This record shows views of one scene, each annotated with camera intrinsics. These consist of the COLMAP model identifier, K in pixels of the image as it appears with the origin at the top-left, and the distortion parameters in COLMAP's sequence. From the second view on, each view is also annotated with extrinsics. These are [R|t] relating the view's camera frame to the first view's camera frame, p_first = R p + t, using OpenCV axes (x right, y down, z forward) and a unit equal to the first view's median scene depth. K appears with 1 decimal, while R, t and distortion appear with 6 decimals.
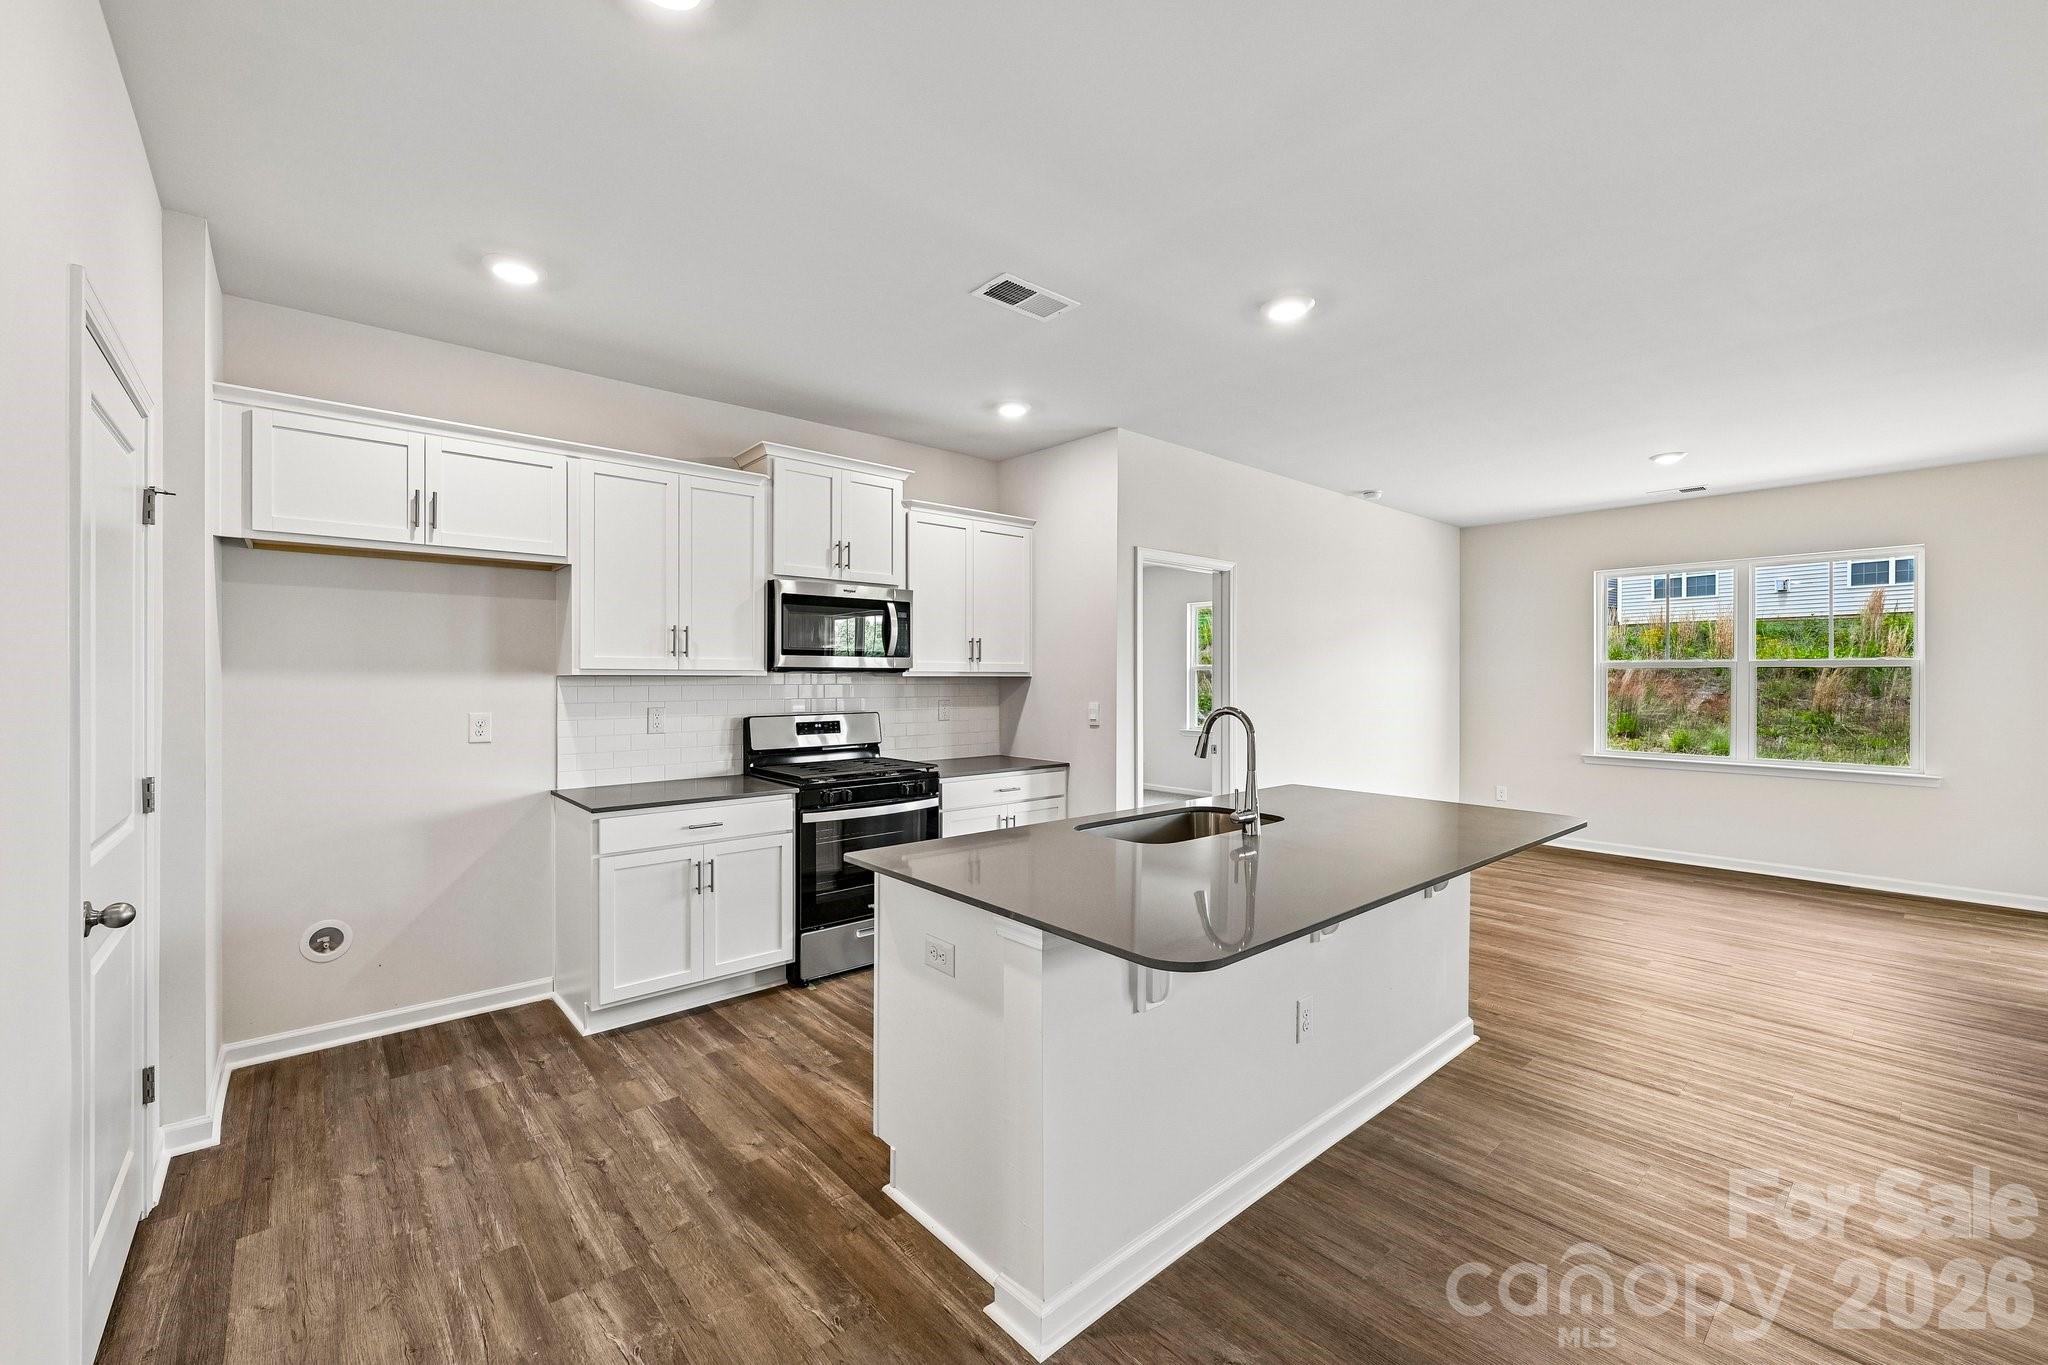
lens RADIAL K [[827.9, 0, 1022.3], [0, 827.9, 678.9], [0, 0, 1]] dist [-0.002232, 0.000346]
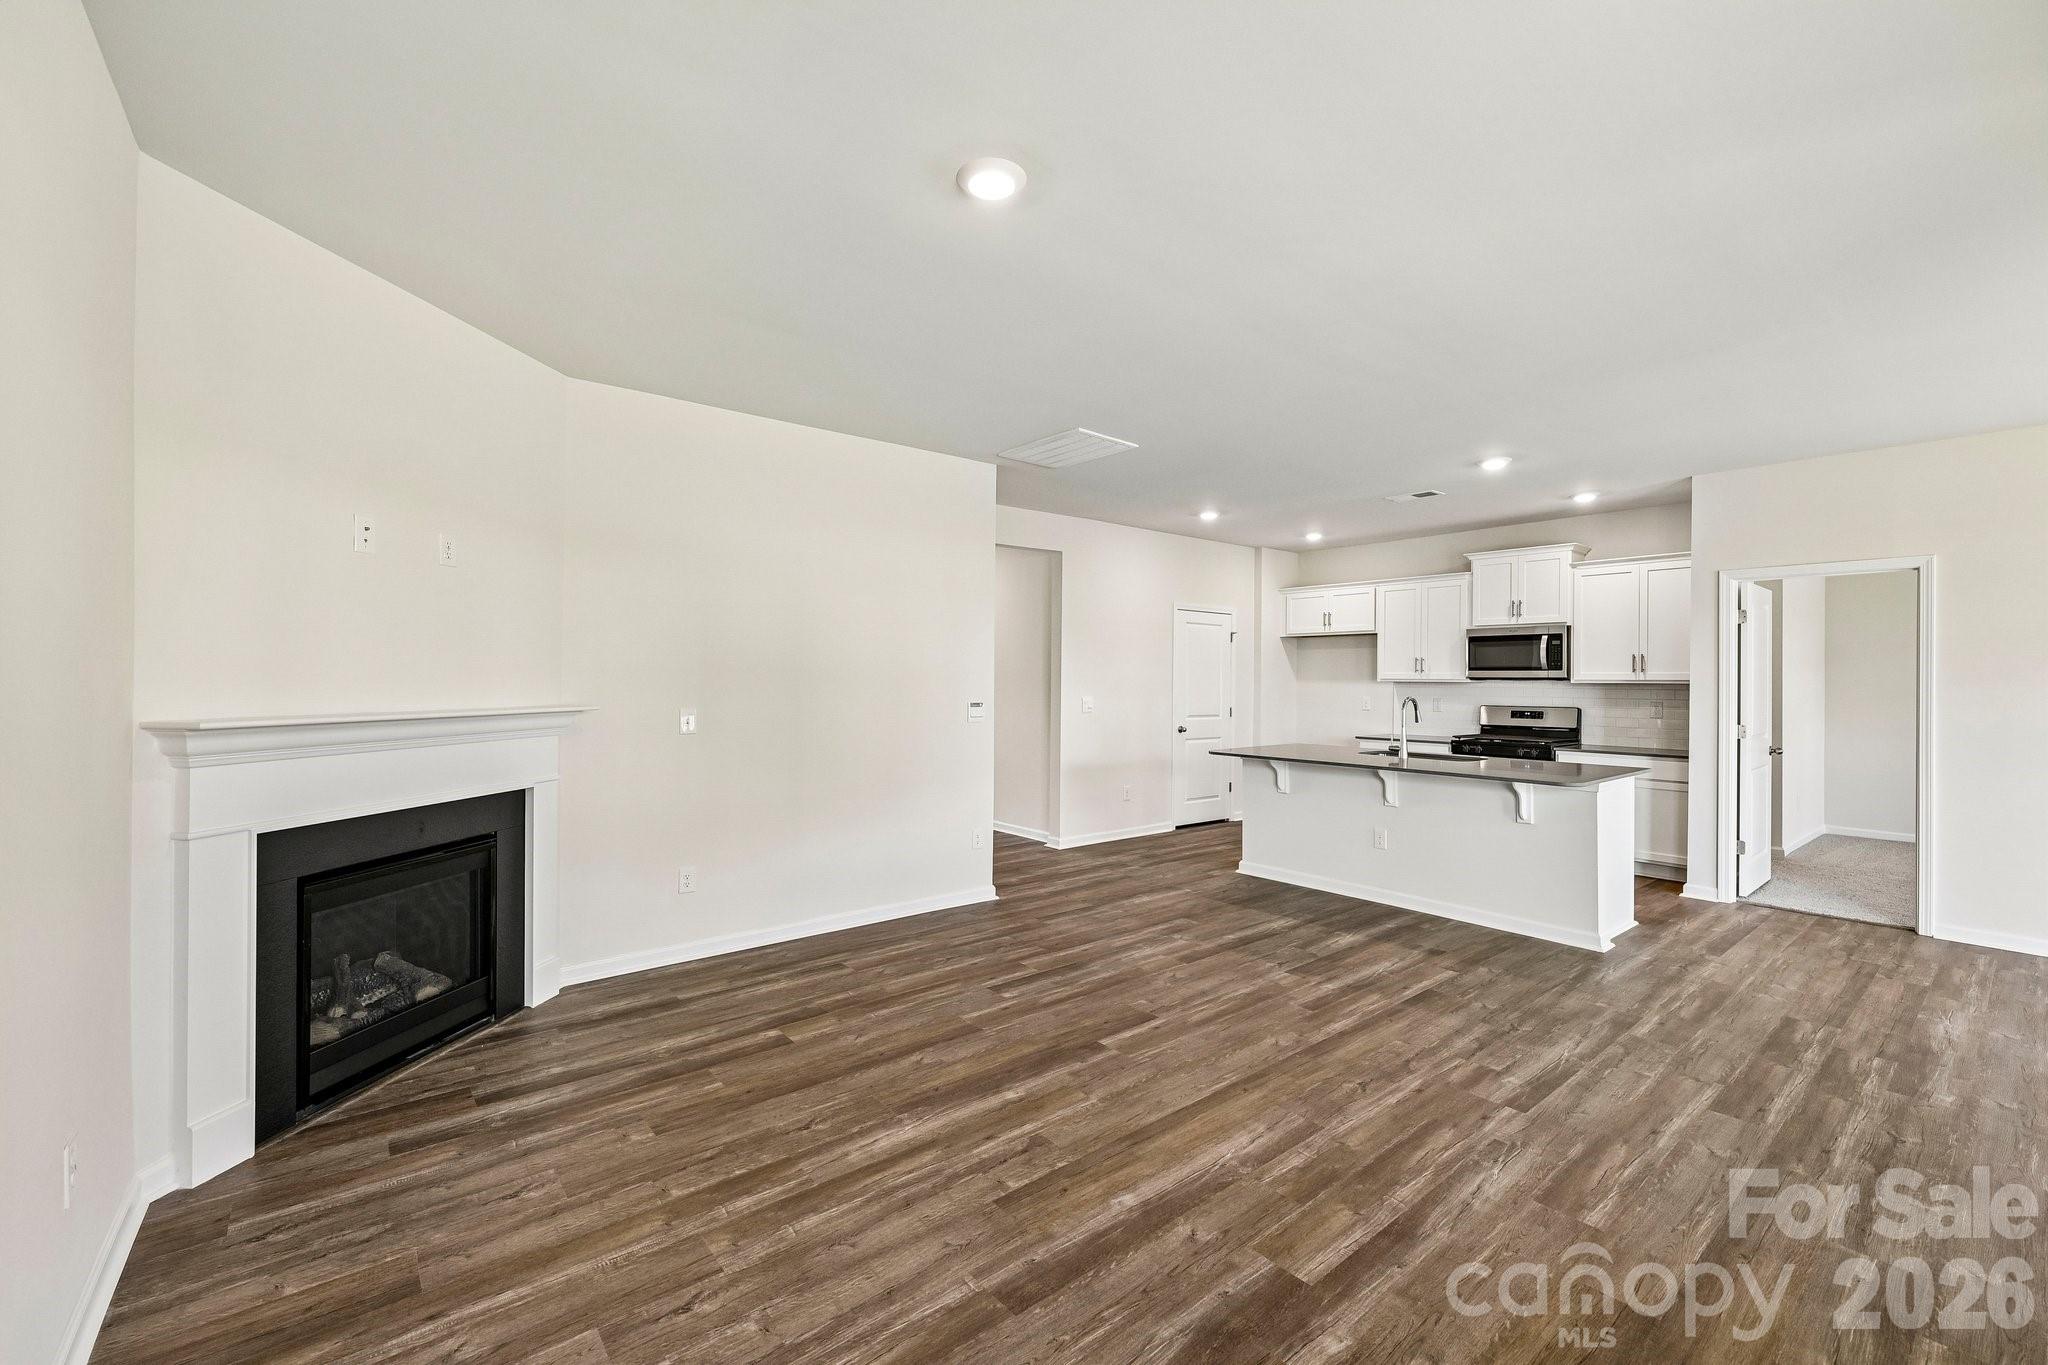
lens RADIAL K [[857.8, 0, 1024.8], [0, 857.8, 683.4], [0, 0, 1]] dist [0.010031, -0.000382]
pose [[-0.031724, 0.000271, -0.999497, 1.600812], [-0.010676, 0.999943, 0.000610, 0.007799], [0.999440, 0.010689, -0.031720, 0.087217]]
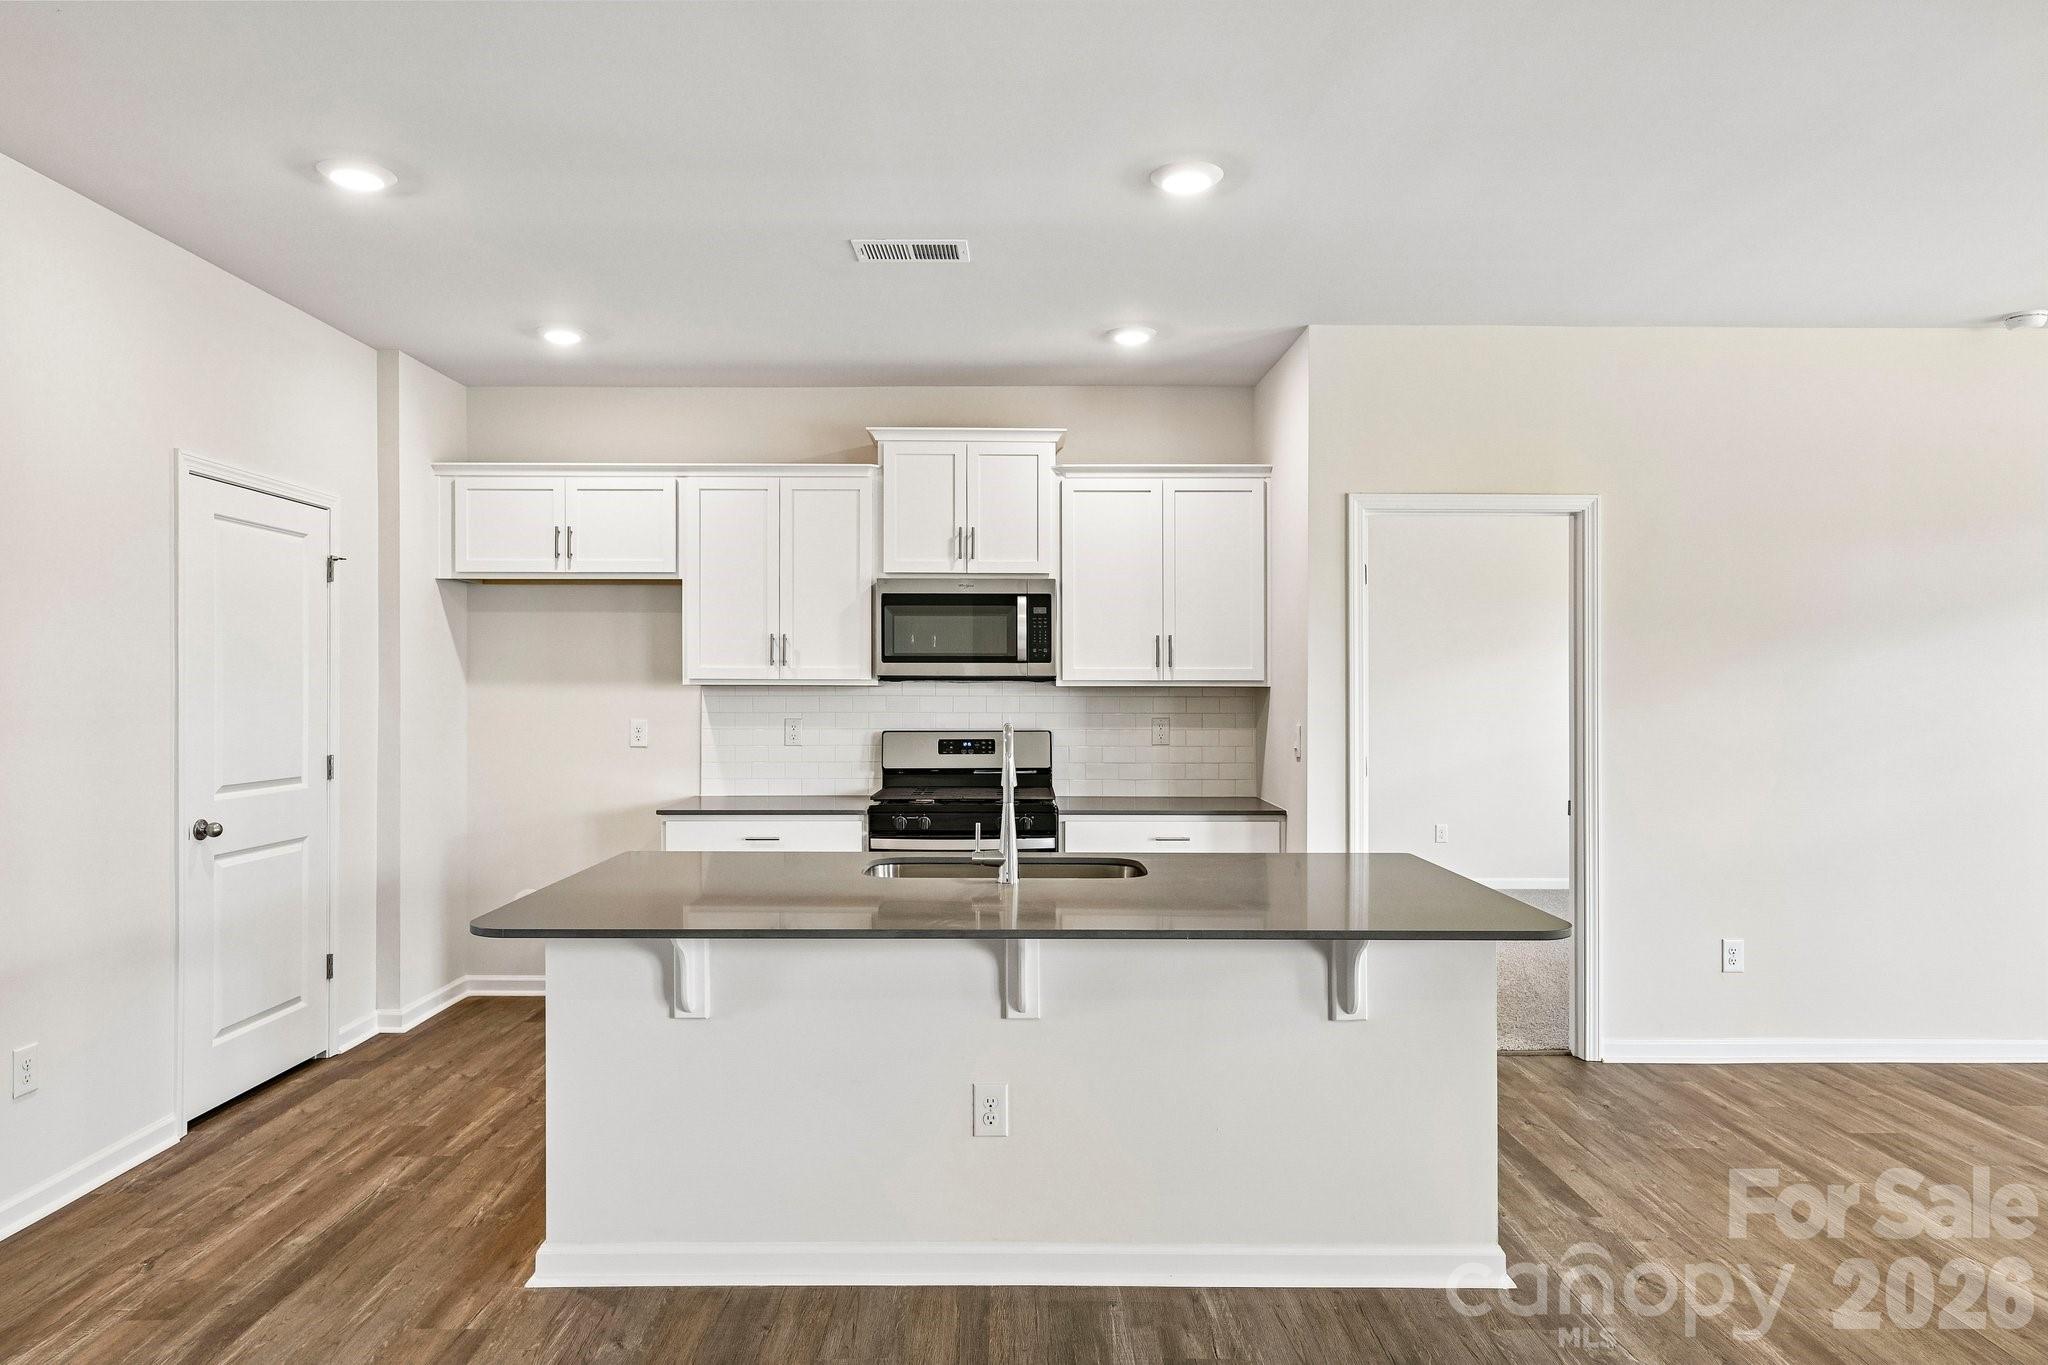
lens RADIAL K [[1281.5, 0, 1014.6], [0, 1281.5, 683.3], [0, 0, 1]] dist [-0.000088, 0.001966]
pose [[0.753976, -0.002374, -0.656898, 0.720712], [-0.002584, 0.999975, -0.006580, 0.002603], [0.656897, 0.006659, 0.753951, 0.045851]]
